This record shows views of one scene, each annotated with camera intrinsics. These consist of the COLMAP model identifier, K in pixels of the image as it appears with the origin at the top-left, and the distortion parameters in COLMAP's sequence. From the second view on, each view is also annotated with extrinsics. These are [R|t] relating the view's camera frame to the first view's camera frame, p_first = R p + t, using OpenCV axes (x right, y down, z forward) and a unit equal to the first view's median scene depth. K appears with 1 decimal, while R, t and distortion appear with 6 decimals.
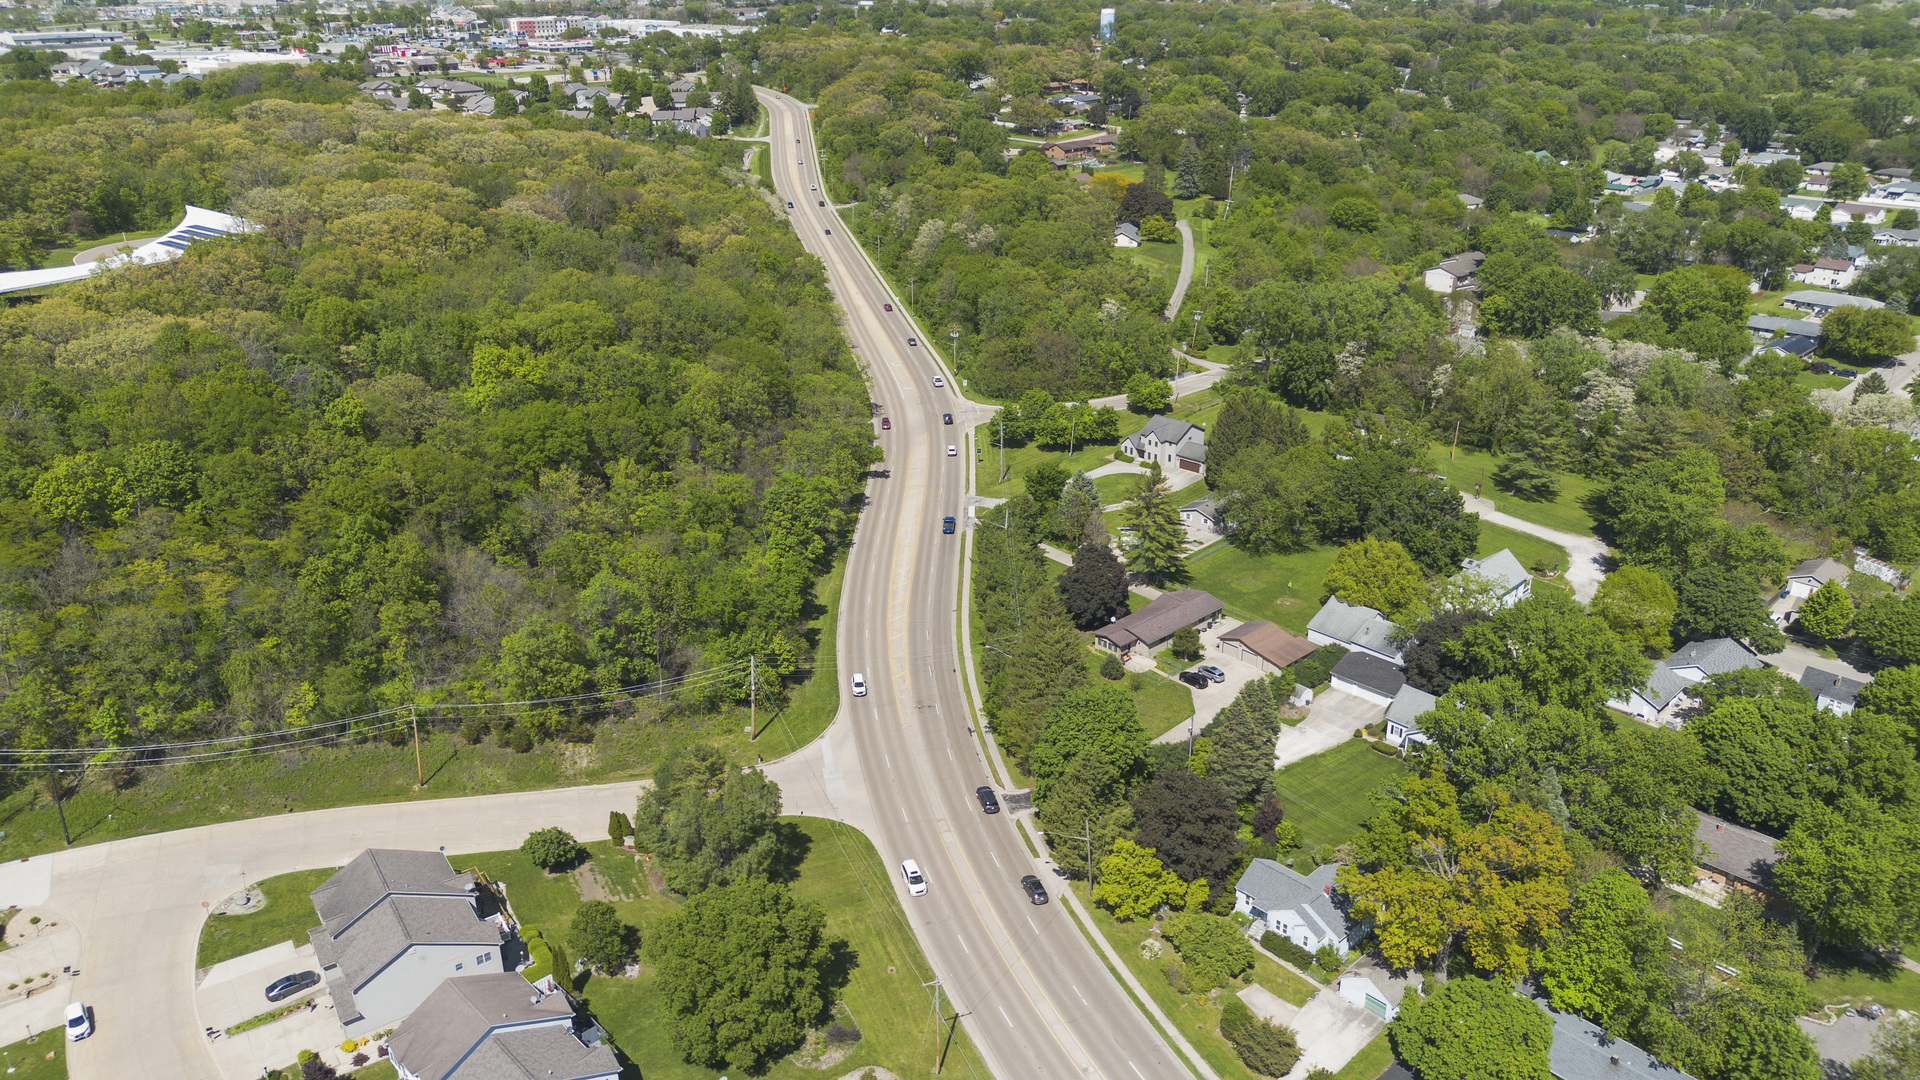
lens RADIAL K [[1378.0, 0, 960.0], [0, 1378.0, 540.0], [0, 0, 1]] dist [0.056139, -0.001356]
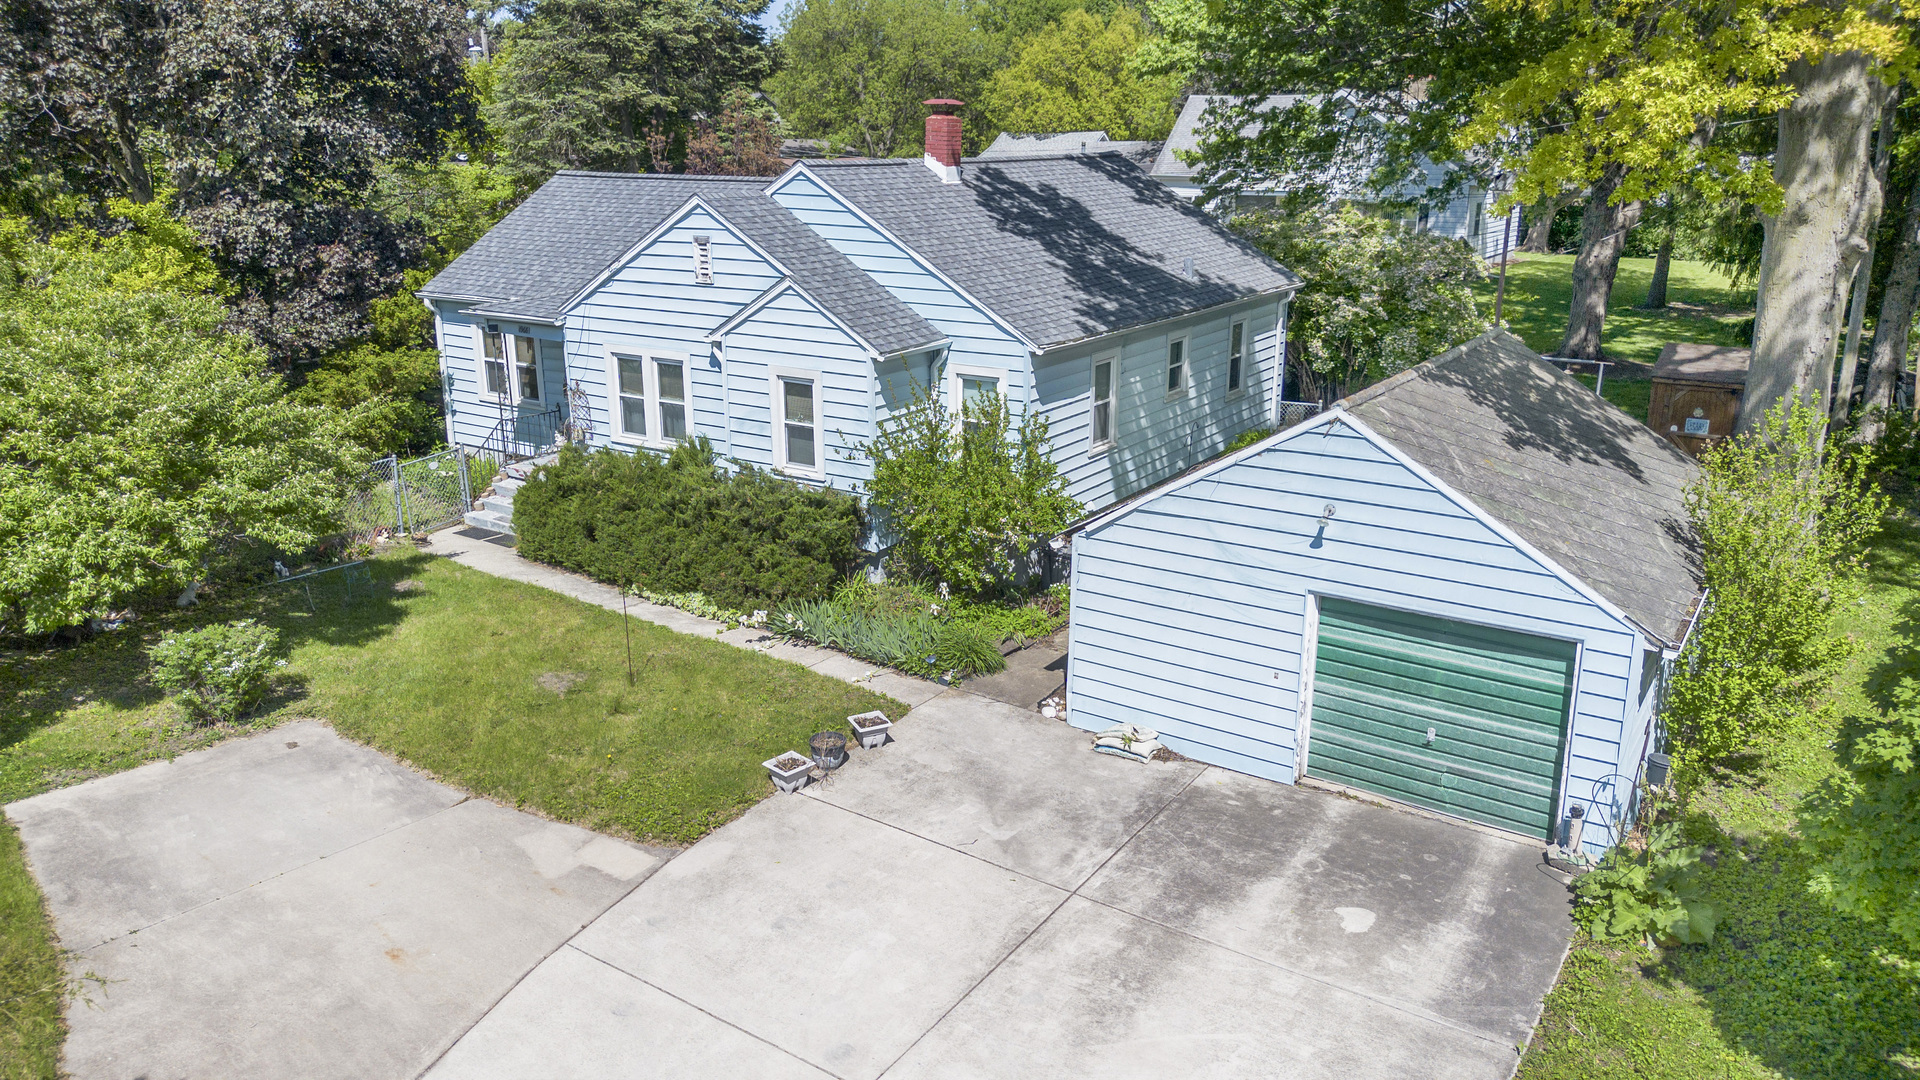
lens RADIAL K [[1378.0, 0, 960.0], [0, 1378.0, 540.0], [0, 0, 1]] dist [0.056139, -0.001356]
pose [[0.981069, -0.059699, 0.184228, 0.237894], [0.082829, 0.989249, -0.120523, 0.315840], [-0.175052, 0.133501, 0.975466, 0.867923]]
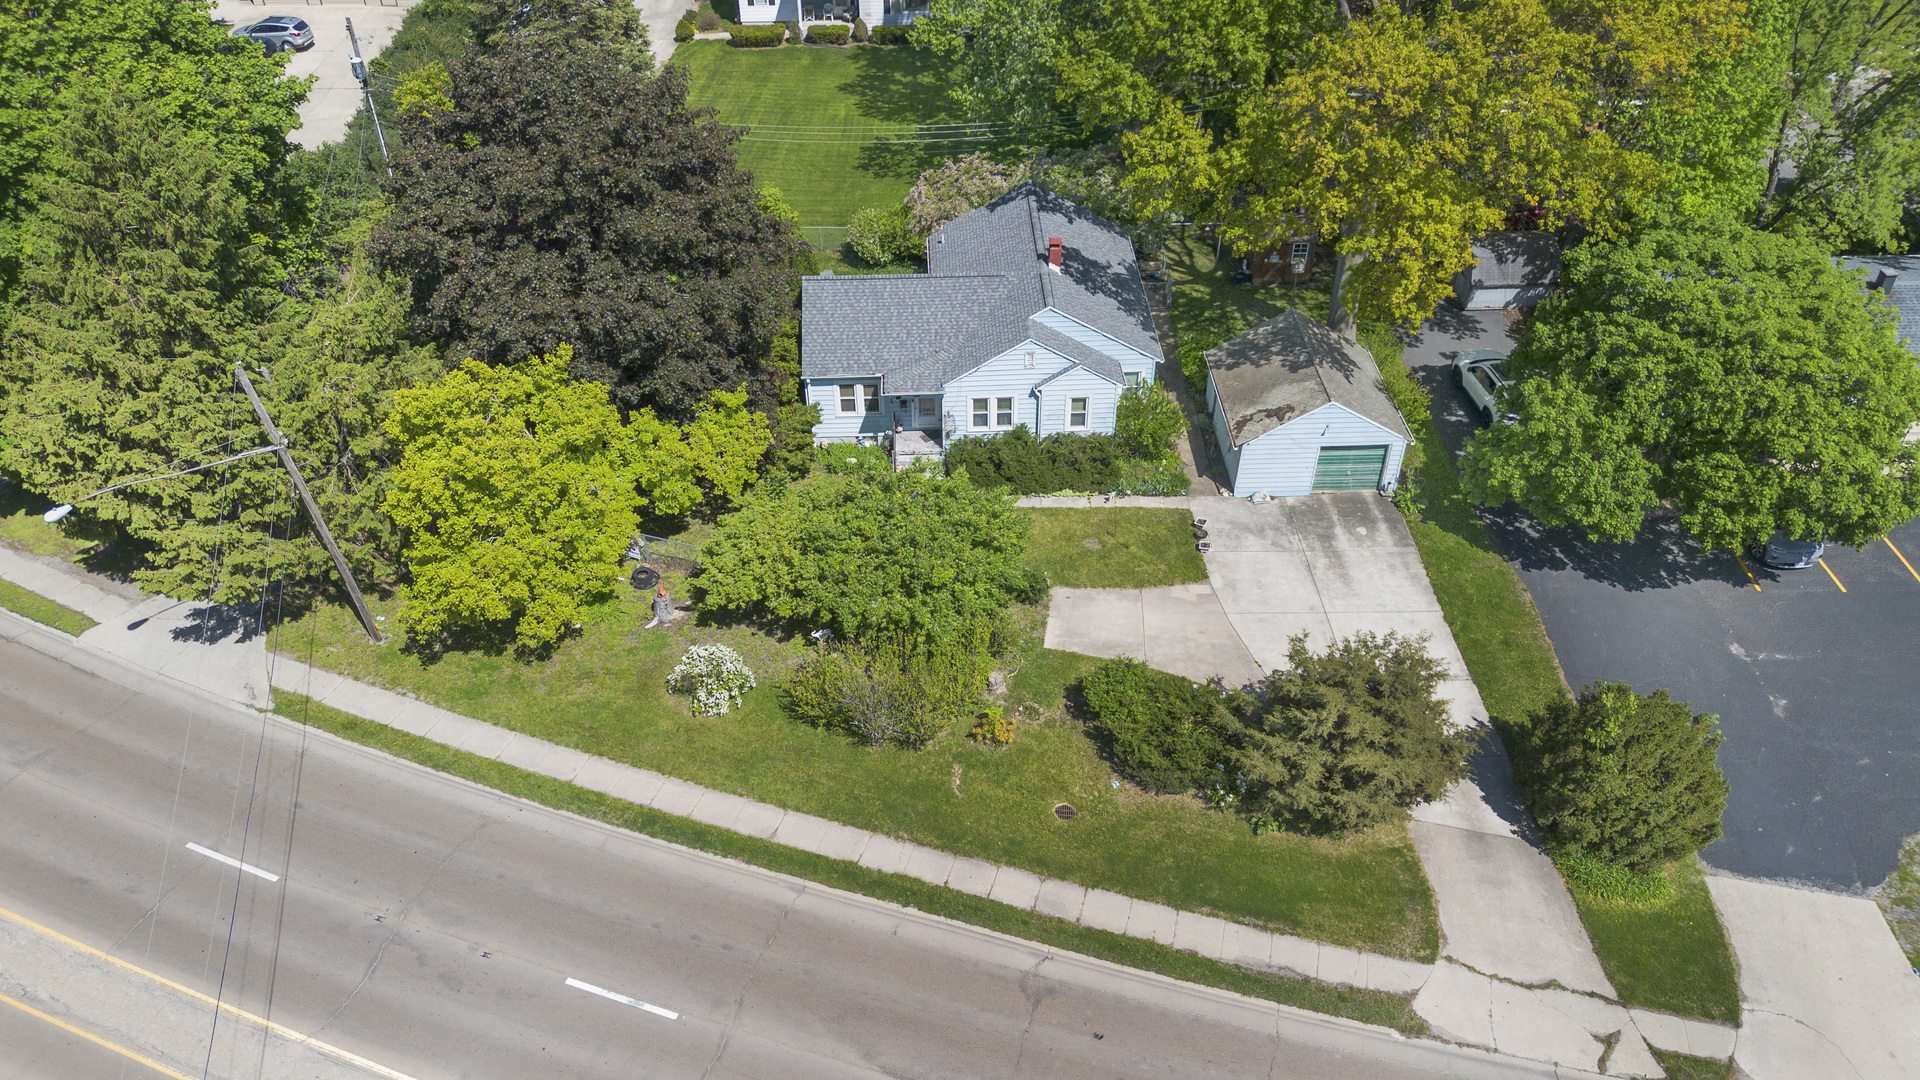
lens RADIAL K [[1378.0, 0, 960.0], [0, 1378.0, 540.0], [0, 0, 1]] dist [0.056139, -0.001356]
pose [[0.680063, -0.467420, 0.564830, 0.028388], [0.305997, 0.881061, 0.360690, 0.187535], [-0.666244, -0.072456, 0.742206, 0.768670]]
